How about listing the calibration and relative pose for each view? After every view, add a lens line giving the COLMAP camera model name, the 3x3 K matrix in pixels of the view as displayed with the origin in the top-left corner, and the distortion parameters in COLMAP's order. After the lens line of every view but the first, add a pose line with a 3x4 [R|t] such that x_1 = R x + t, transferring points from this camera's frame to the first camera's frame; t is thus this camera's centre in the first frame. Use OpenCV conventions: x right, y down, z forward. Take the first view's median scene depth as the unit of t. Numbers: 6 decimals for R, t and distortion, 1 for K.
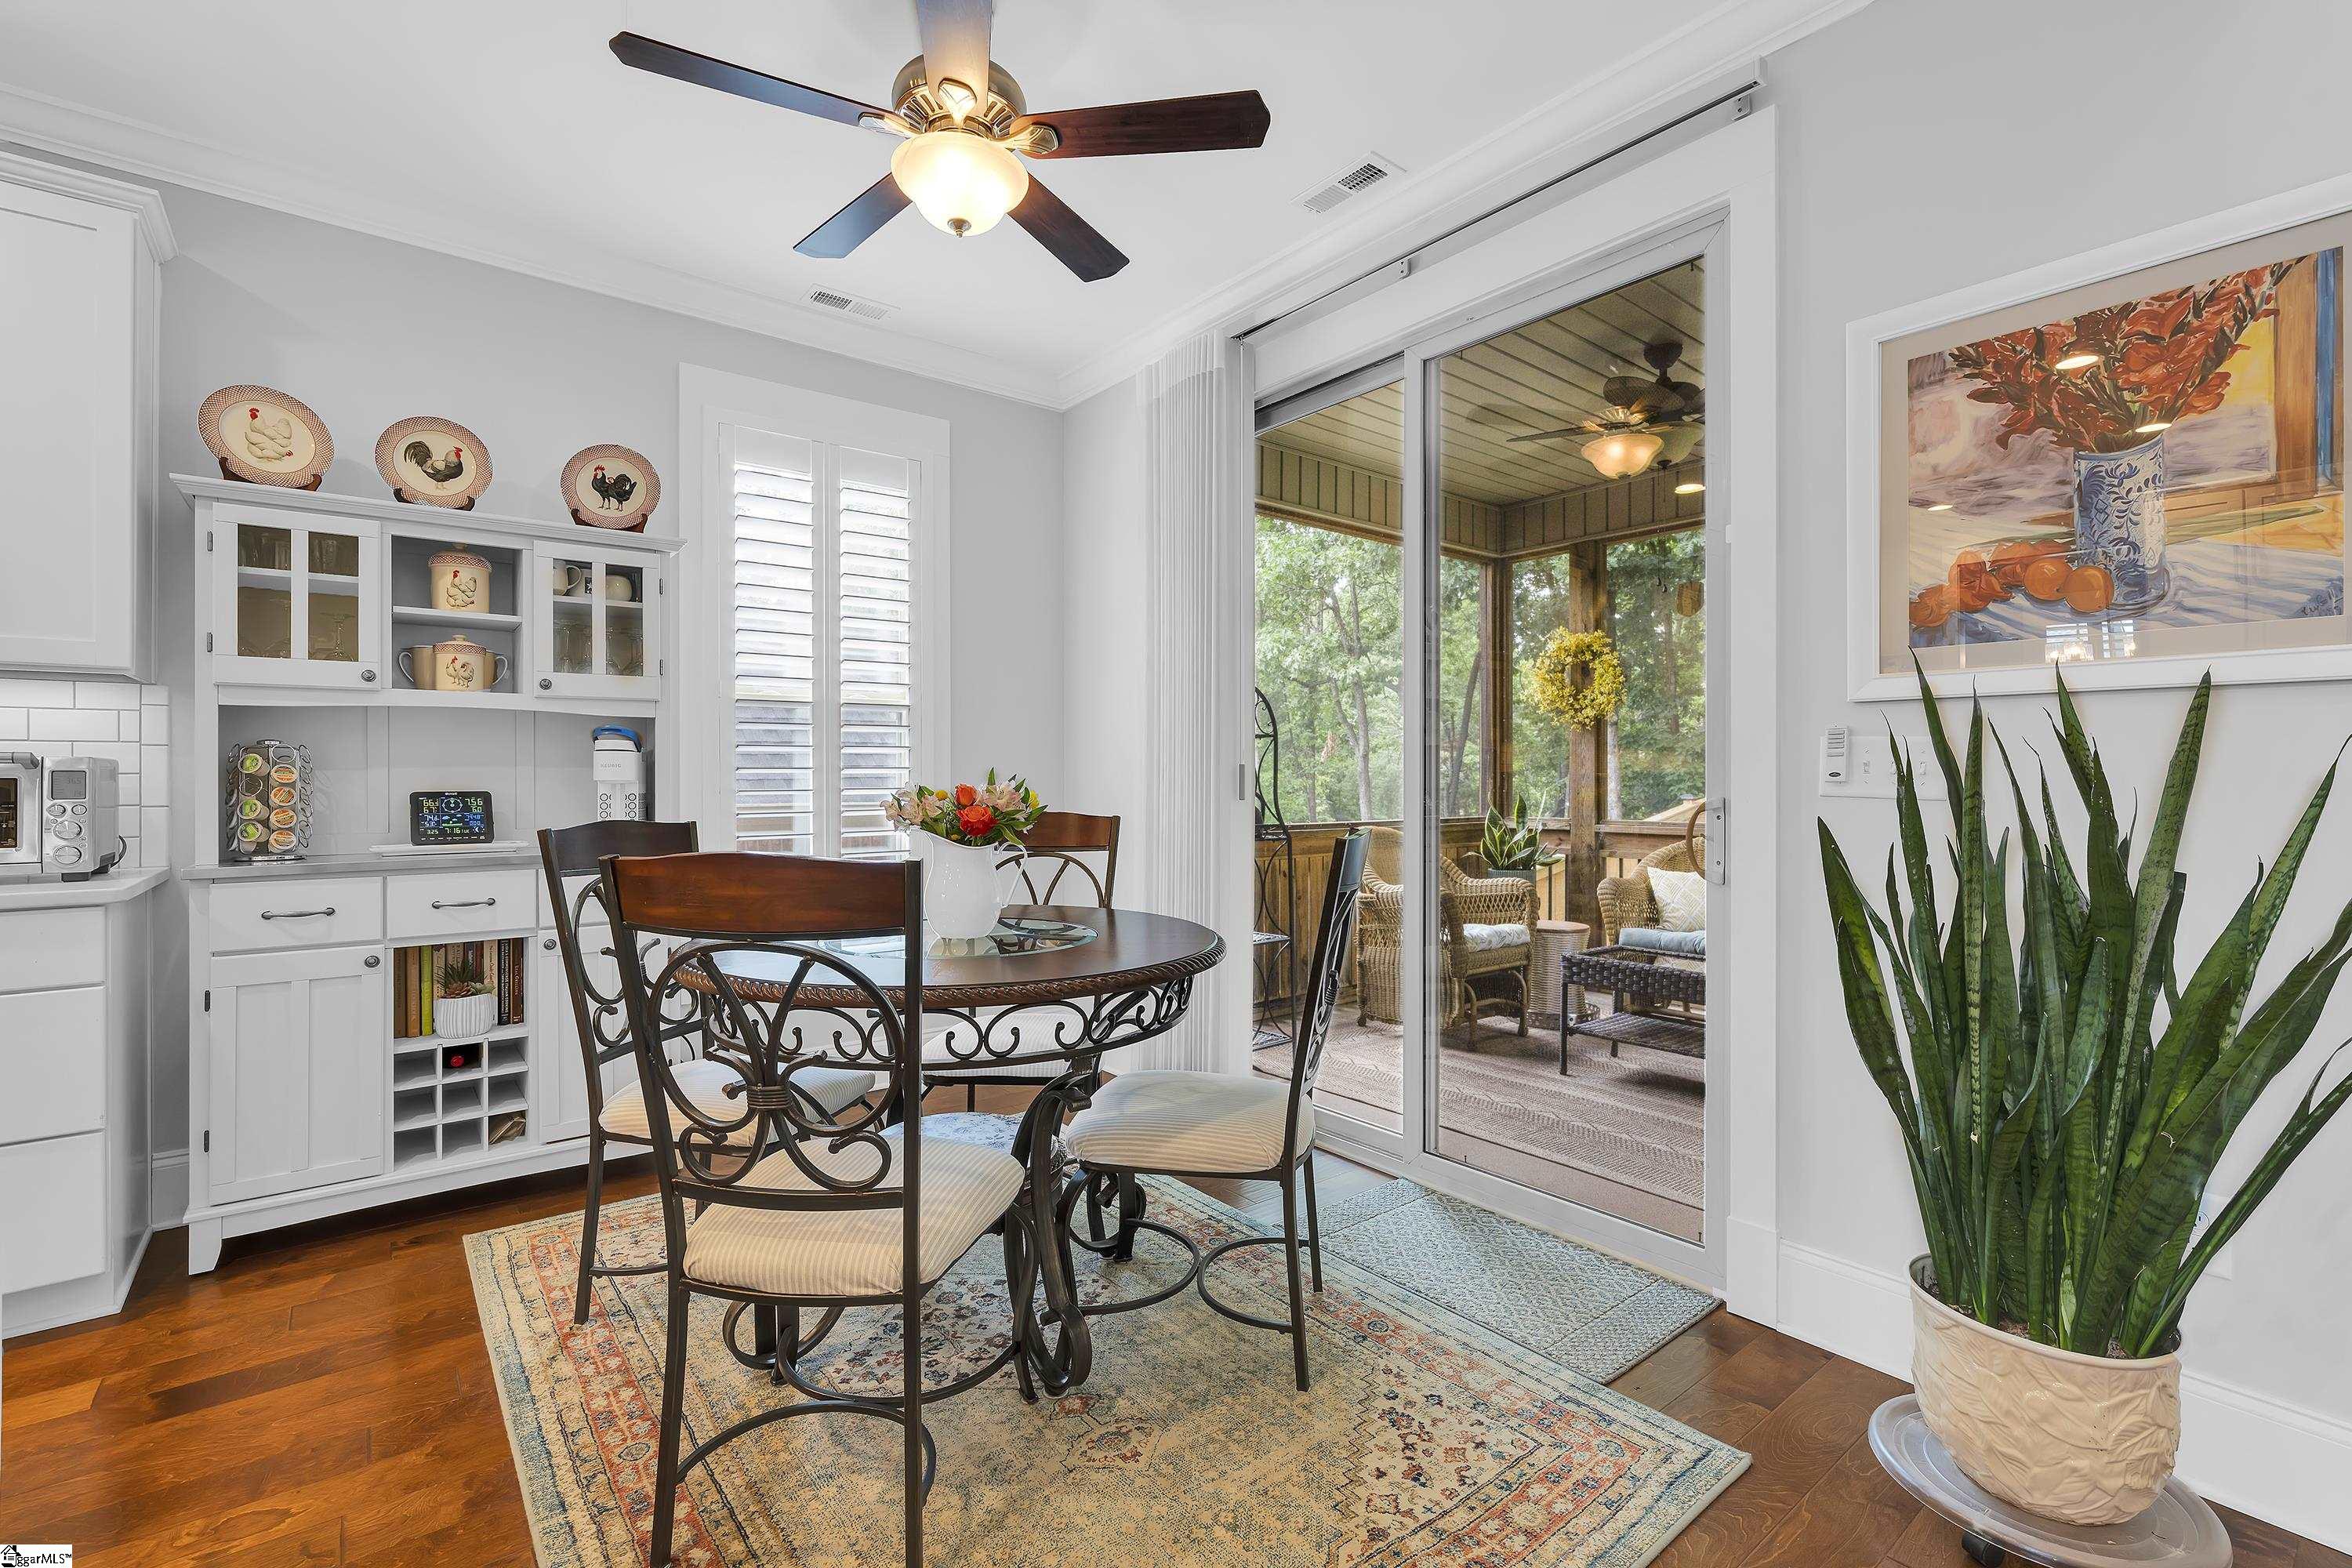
lens RADIAL K [[1028.5, 0, 1177.9], [0, 1028.5, 770.4], [0, 0, 1]] dist [-0.008278, 0.000952]
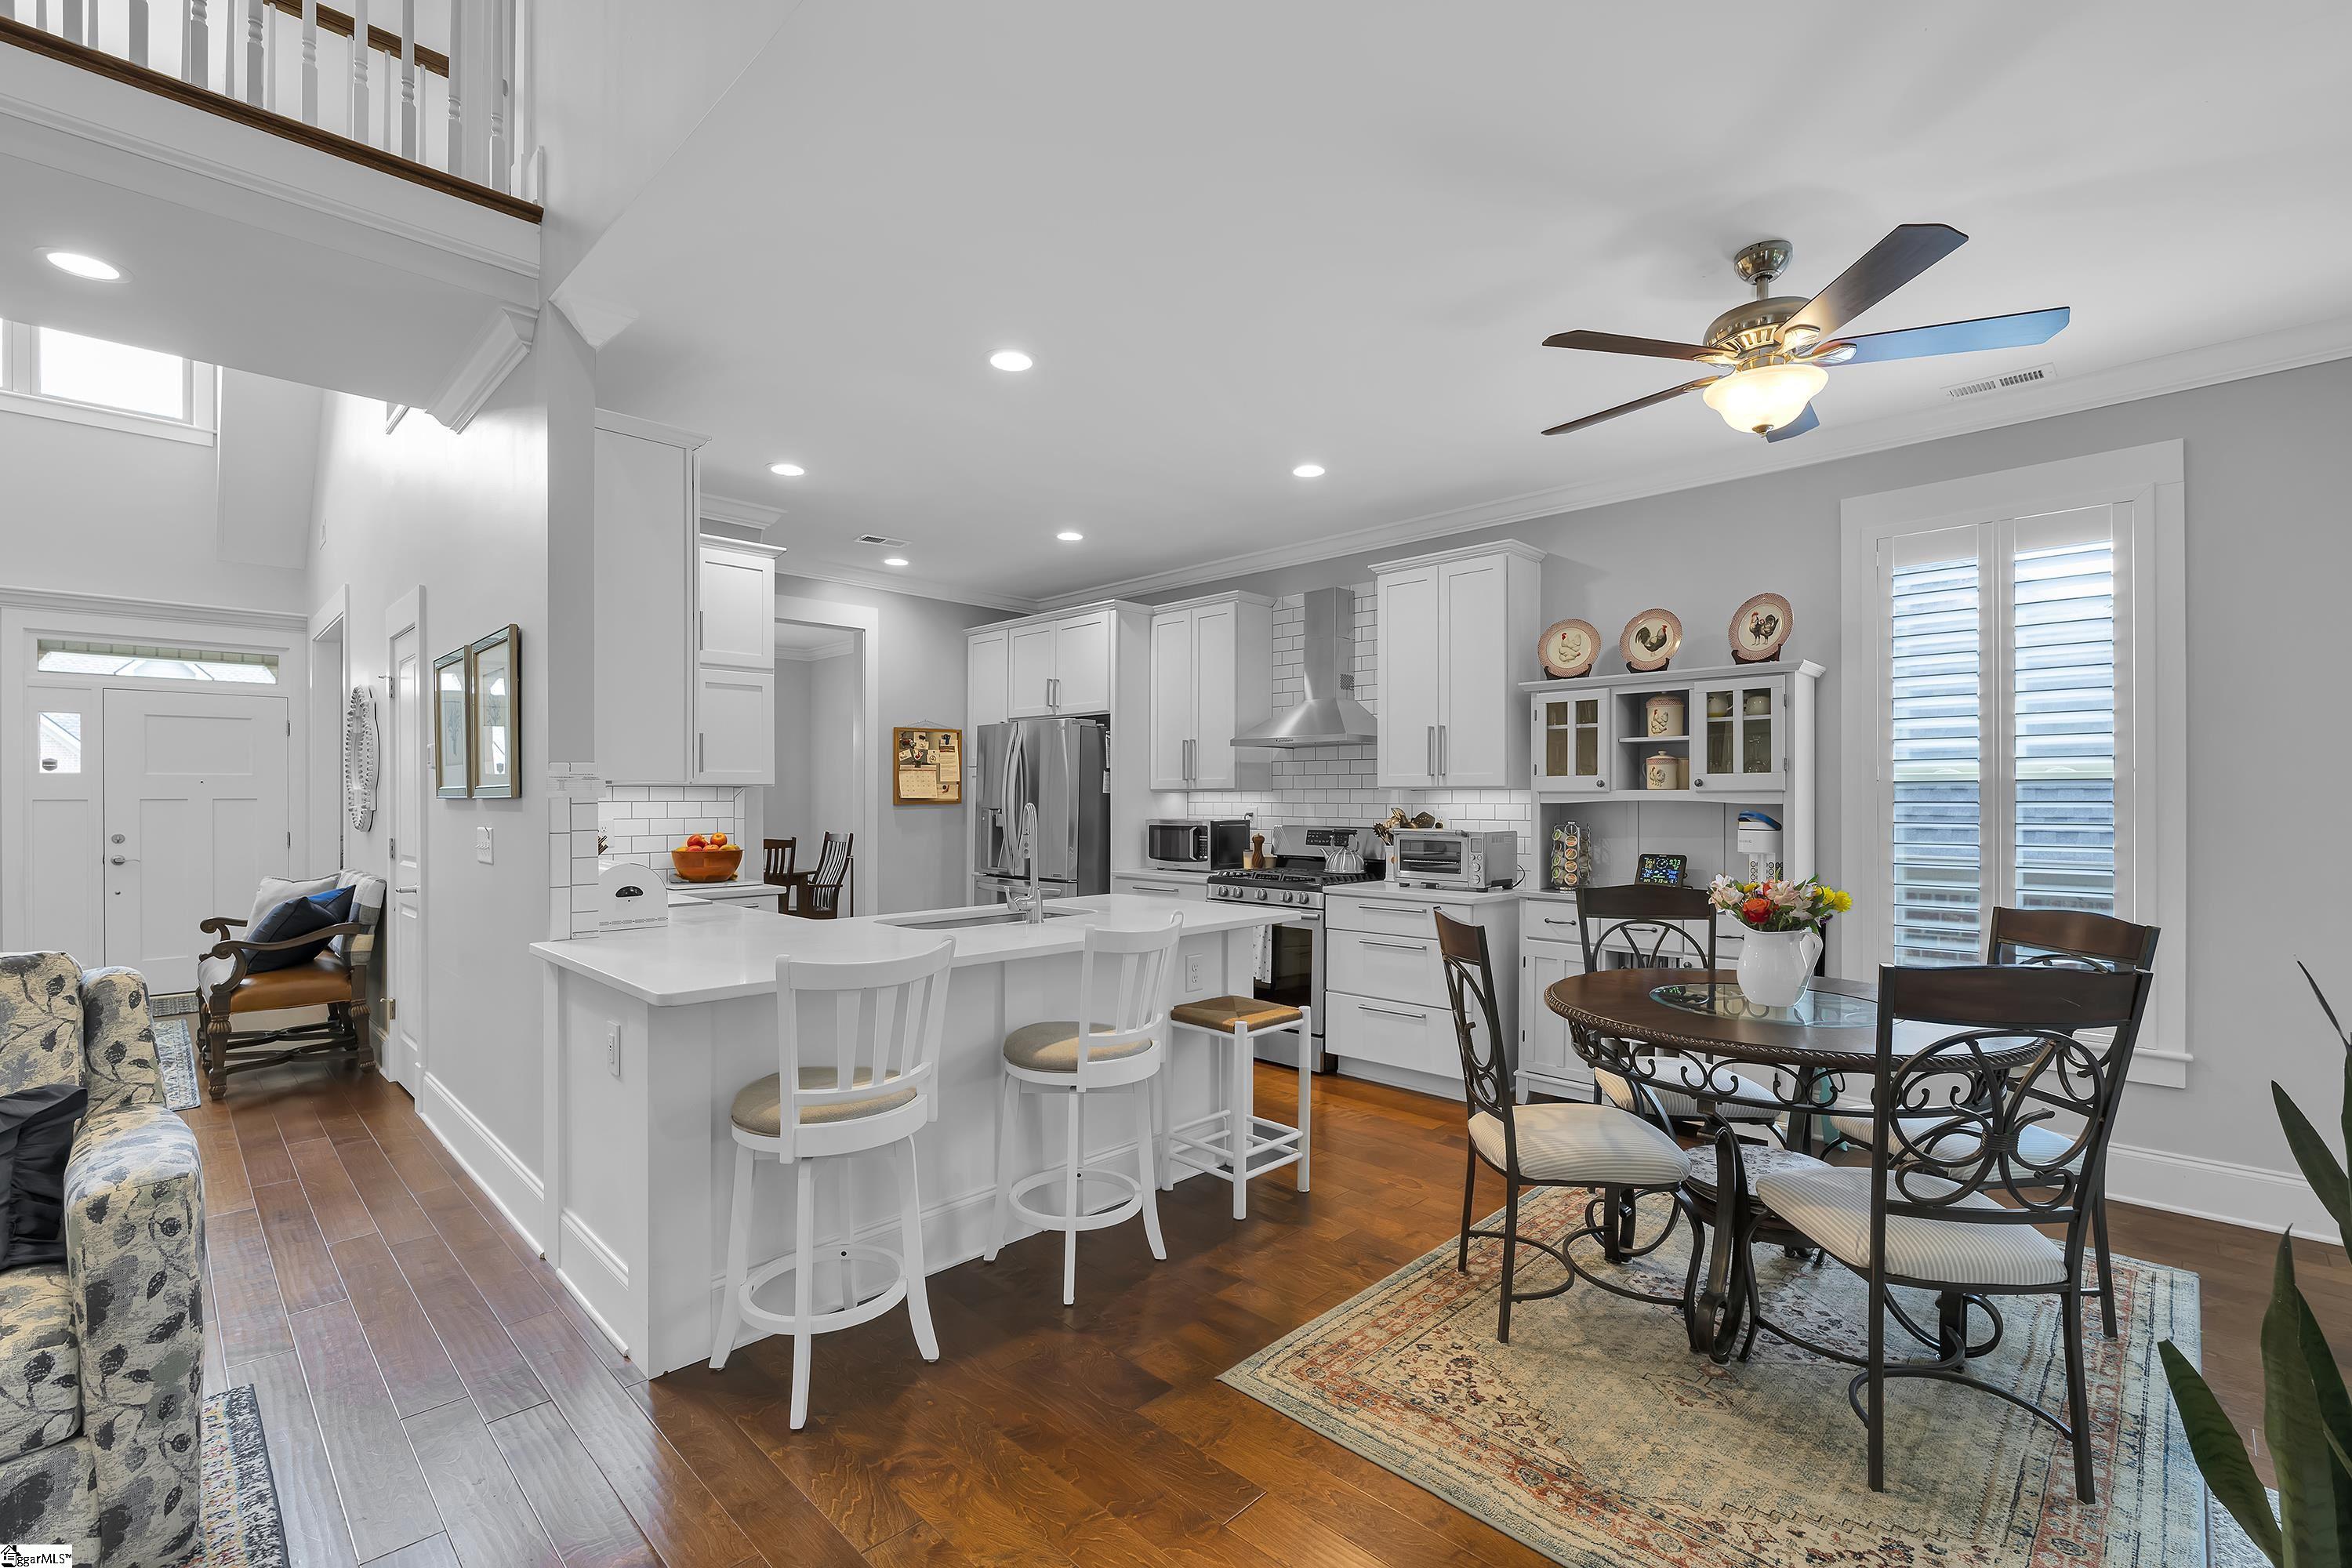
lens RADIAL K [[1028.5, 0, 1180.9], [0, 1028.5, 793.6], [0, 0, 1]] dist [-0.008278, 0.000952]
pose [[0.114004, -0.000127, -0.993480, 0.725709], [0.002034, 0.999998, 0.000105, -0.071698], [0.993478, -0.002033, 0.114004, 0.126015]]
